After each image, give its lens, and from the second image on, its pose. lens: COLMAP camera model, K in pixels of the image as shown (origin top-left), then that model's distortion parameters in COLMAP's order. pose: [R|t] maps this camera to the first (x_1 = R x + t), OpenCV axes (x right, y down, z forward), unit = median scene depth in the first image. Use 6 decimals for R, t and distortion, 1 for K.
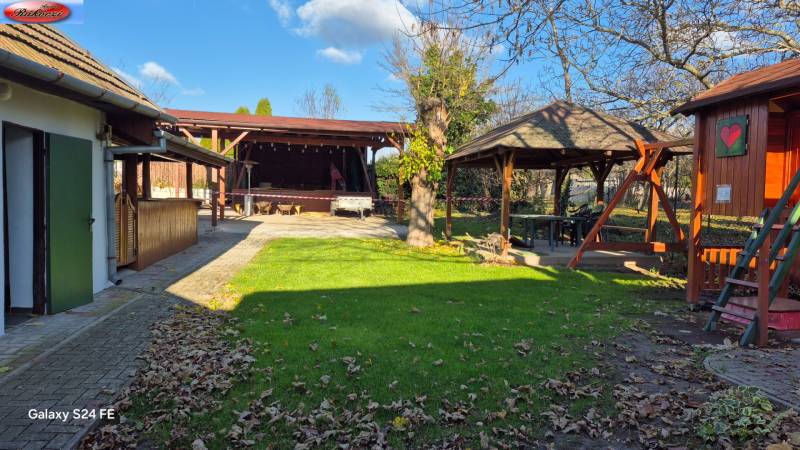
lens RADIAL K [[545.4, 0, 400.0], [0, 545.4, 225.0], [0, 0, 1]] dist [0.105036, -0.126927]
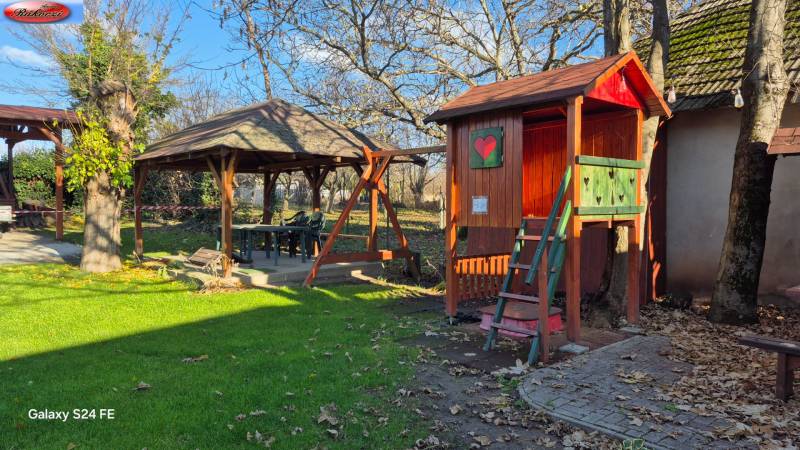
lens RADIAL K [[545.4, 0, 400.0], [0, 545.4, 225.0], [0, 0, 1]] dist [0.105036, -0.126927]
pose [[0.838494, -0.040888, 0.543374, -0.039997], [0.042247, 0.999057, 0.009985, -0.020344], [-0.543270, 0.014583, 0.839431, 0.141425]]
